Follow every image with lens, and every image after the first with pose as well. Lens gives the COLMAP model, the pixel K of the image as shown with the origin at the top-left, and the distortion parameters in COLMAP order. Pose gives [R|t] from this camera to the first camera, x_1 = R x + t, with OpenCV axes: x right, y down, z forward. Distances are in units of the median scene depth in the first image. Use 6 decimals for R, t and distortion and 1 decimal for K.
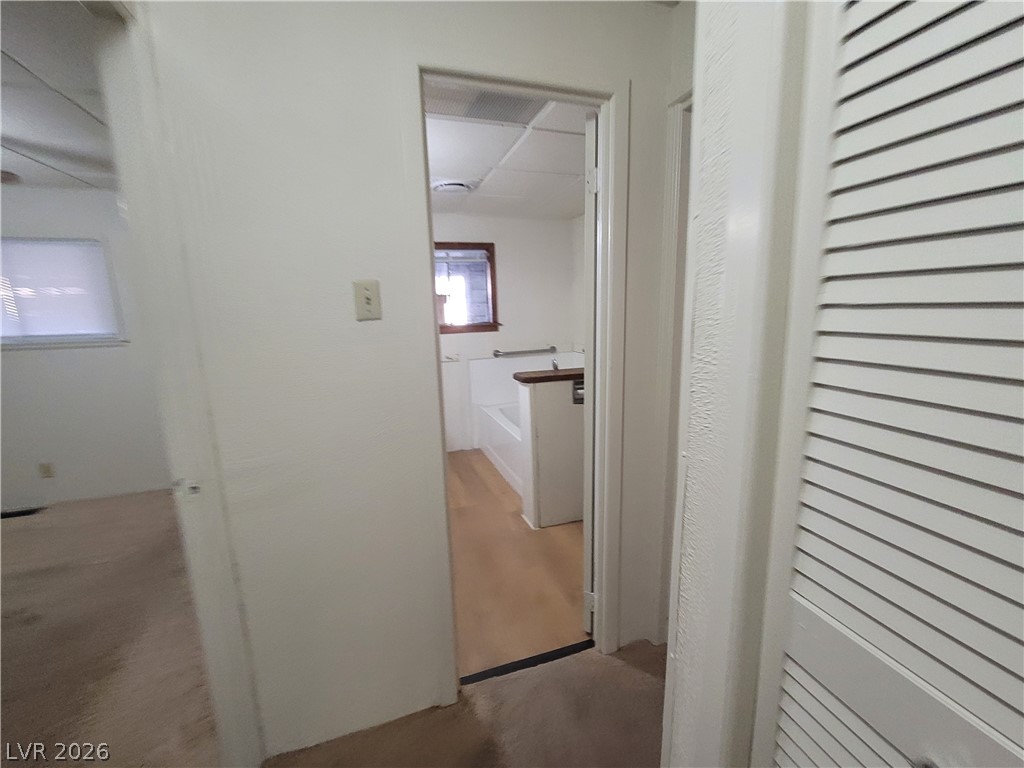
lens RADIAL K [[421.5, 0, 513.3], [0, 421.5, 383.3], [0, 0, 1]] dist [-0.011789, 0.005822]
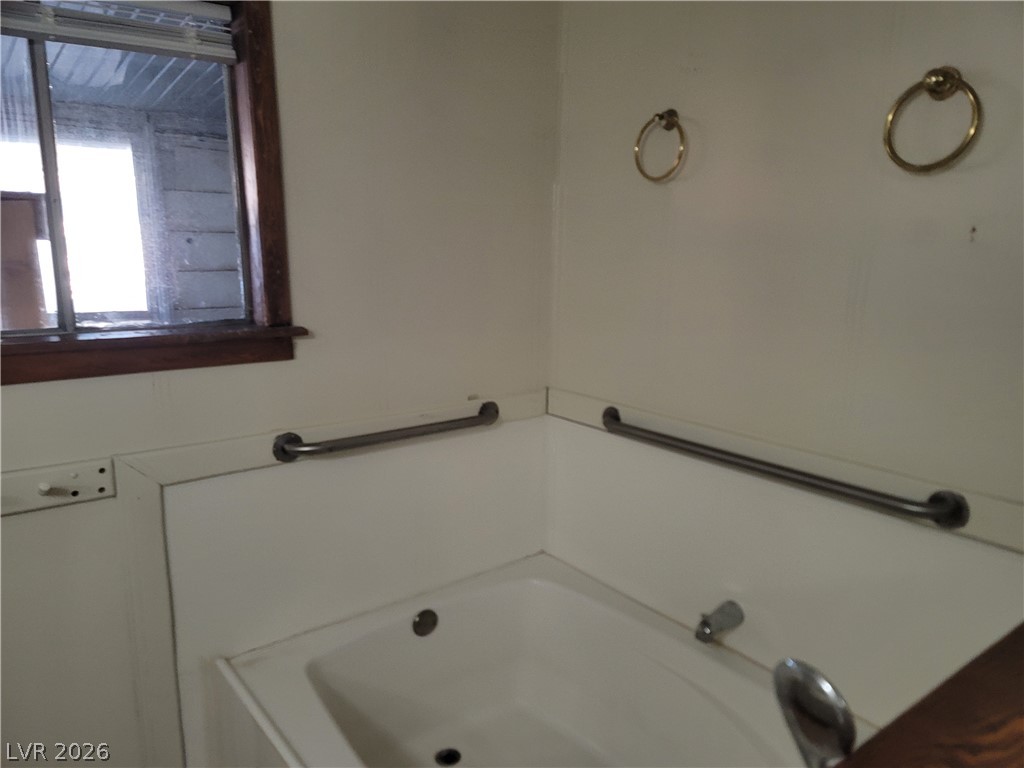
lens RADIAL K [[684.2, 0, 513.5], [0, 684.2, 382.7], [0, 0, 1]] dist [-0.000932, -0.000395]
pose [[0.953788, -0.034333, 0.298514, -0.032909], [0.055313, 0.996535, -0.062118, -0.078446], [-0.295347, 0.075759, 0.952382, 0.585861]]
